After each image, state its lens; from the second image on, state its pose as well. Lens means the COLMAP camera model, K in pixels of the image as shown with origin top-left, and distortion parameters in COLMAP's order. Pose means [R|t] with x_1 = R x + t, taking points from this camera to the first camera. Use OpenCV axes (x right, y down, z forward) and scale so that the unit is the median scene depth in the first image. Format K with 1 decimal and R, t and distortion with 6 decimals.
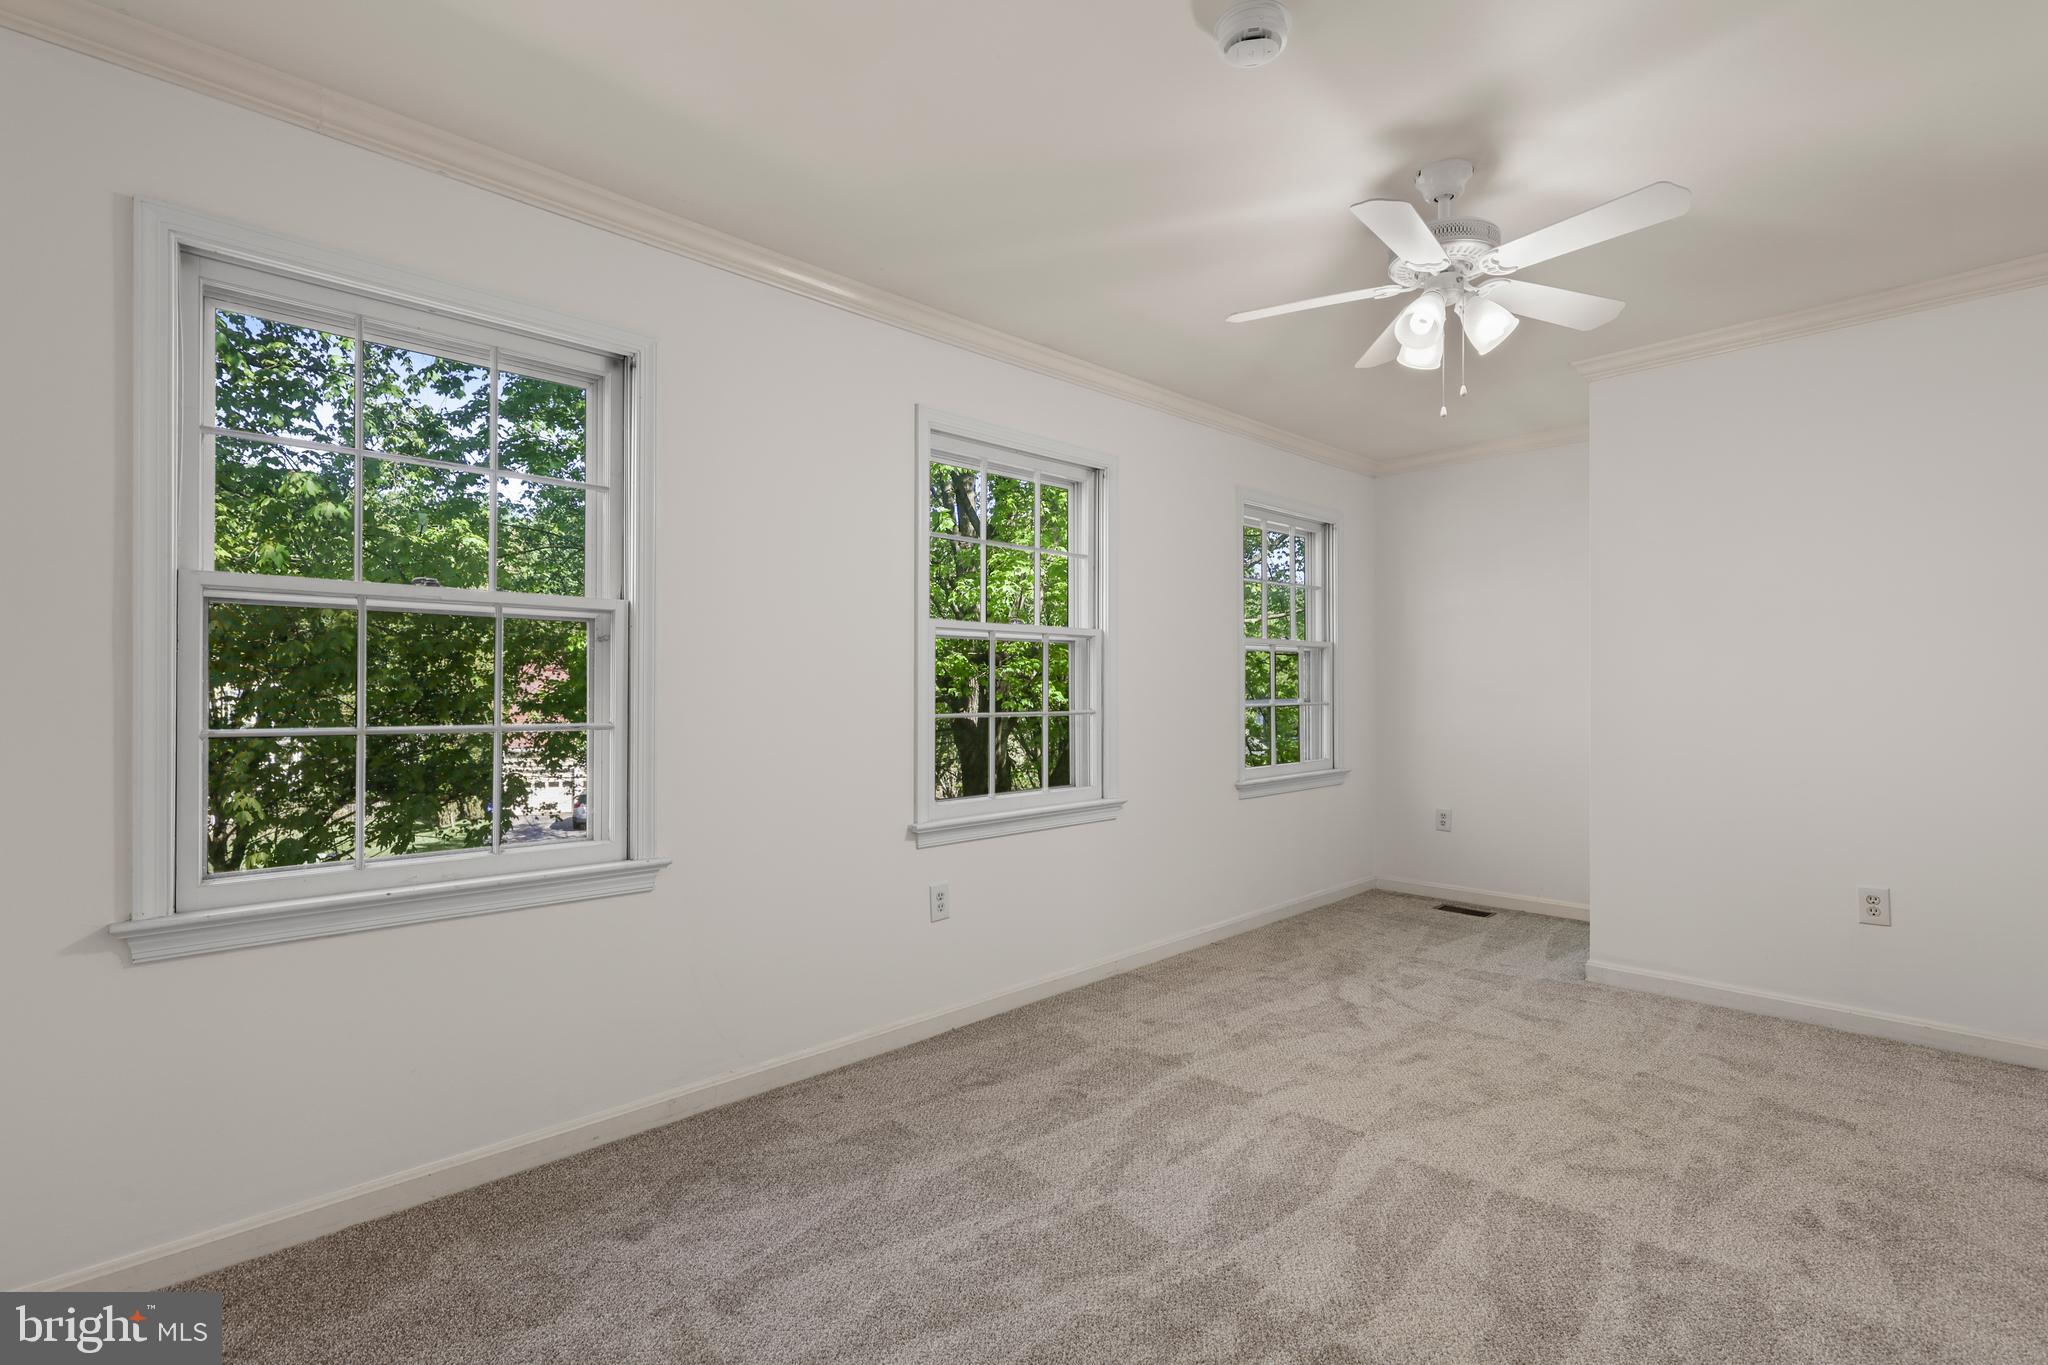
lens RADIAL K [[938.1, 0, 1039.6], [0, 938.1, 689.8], [0, 0, 1]] dist [0.001385, 0.000805]
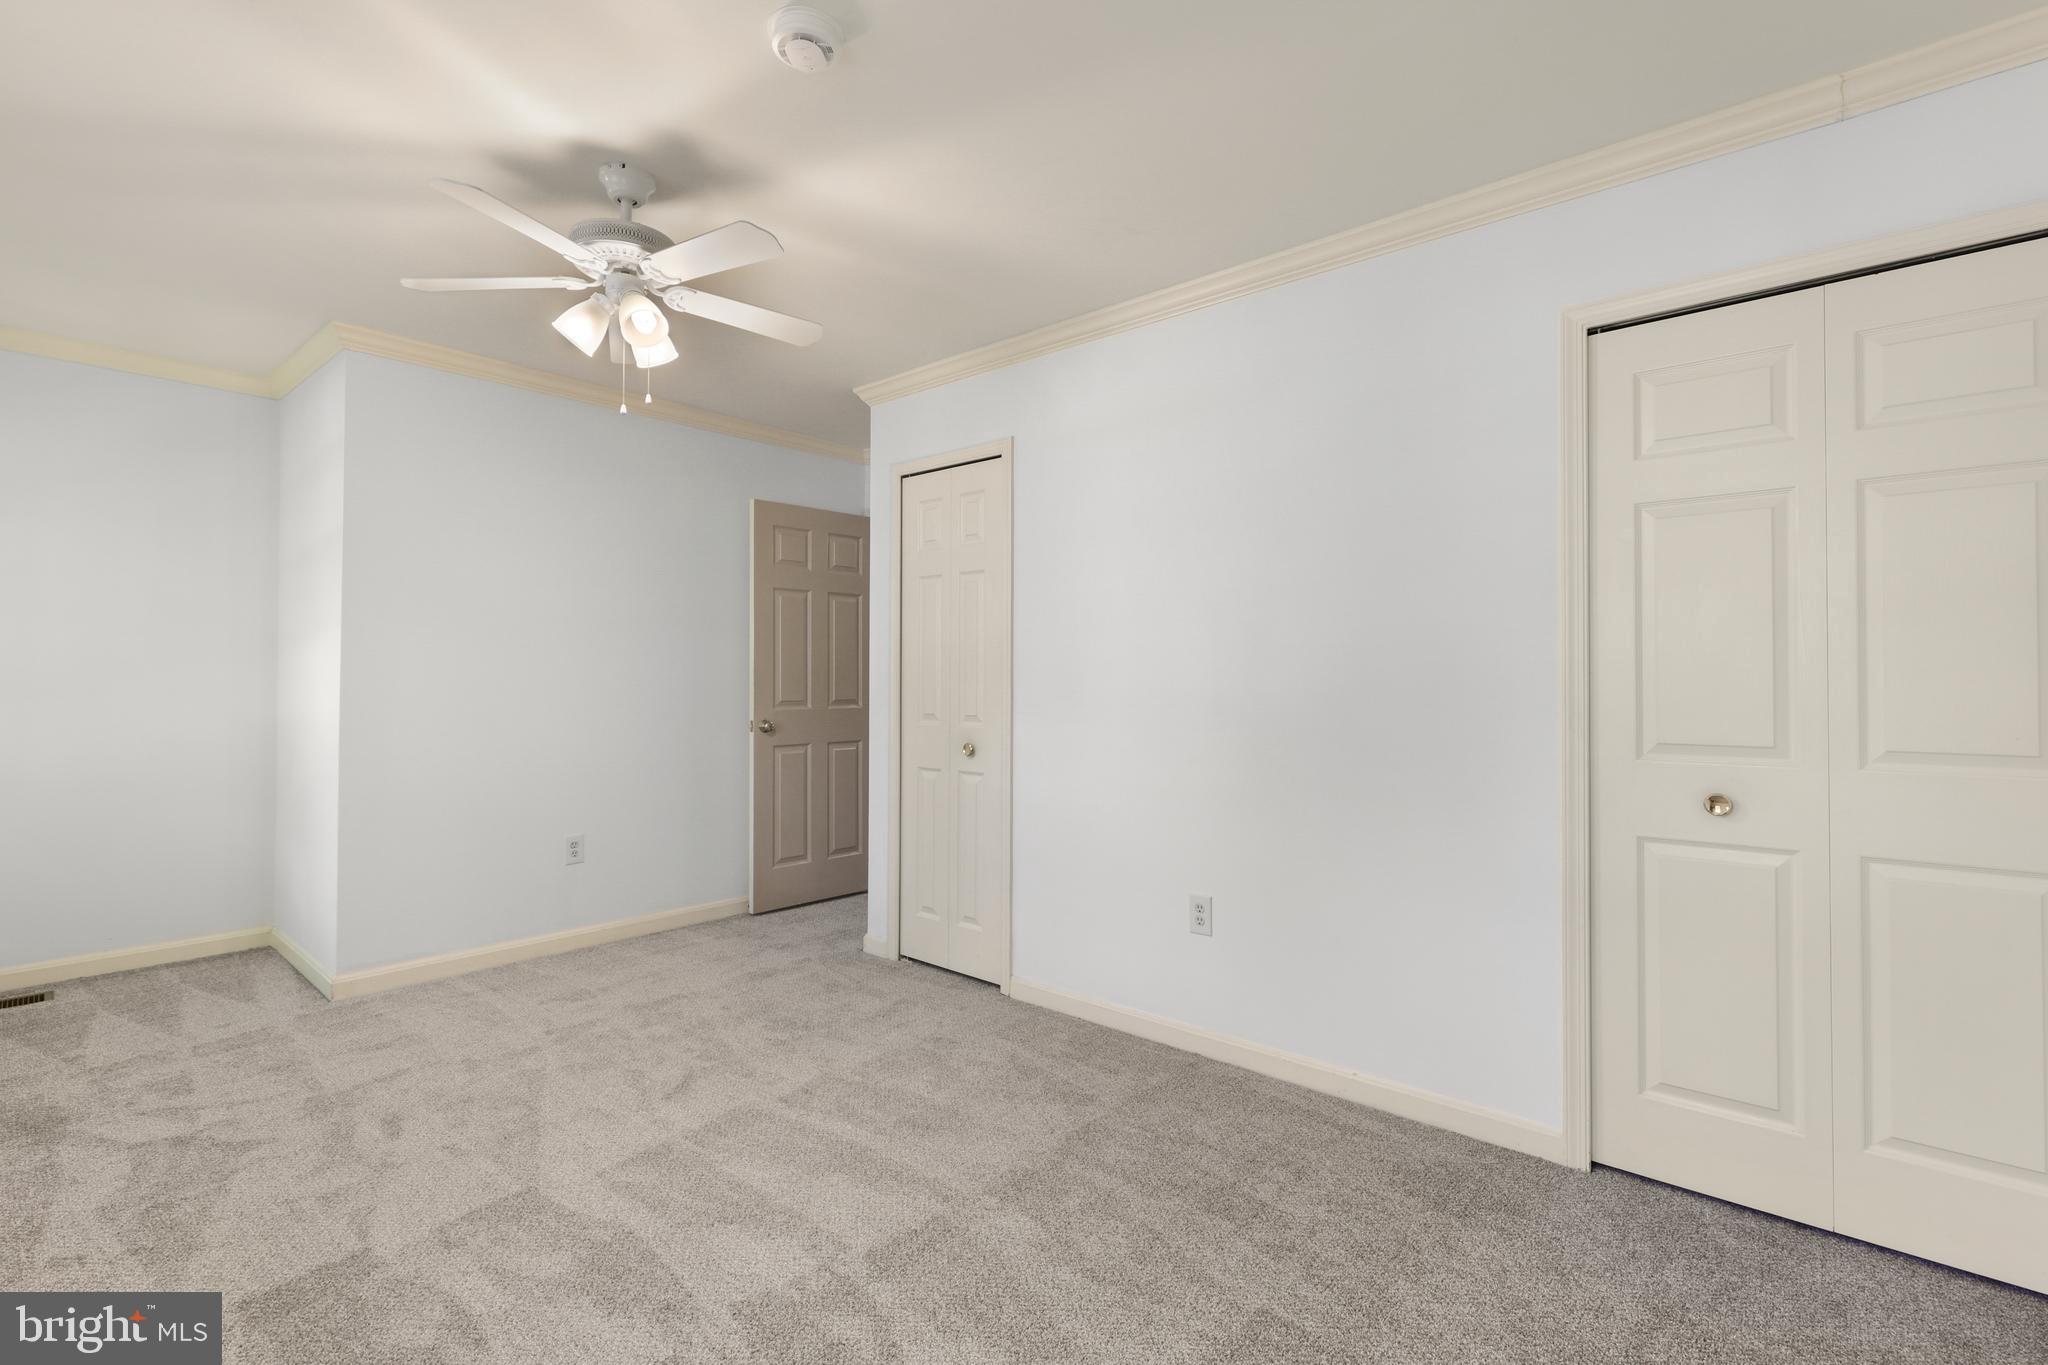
lens RADIAL K [[938.1, 0, 1019.8], [0, 938.1, 680.7], [0, 0, 1]] dist [0.001385, 0.000805]
pose [[-0.083326, 0.003912, 0.996515, -0.495976], [-0.004035, 0.999983, -0.004263, -0.001373], [-0.996514, -0.004376, -0.083308, 0.531861]]
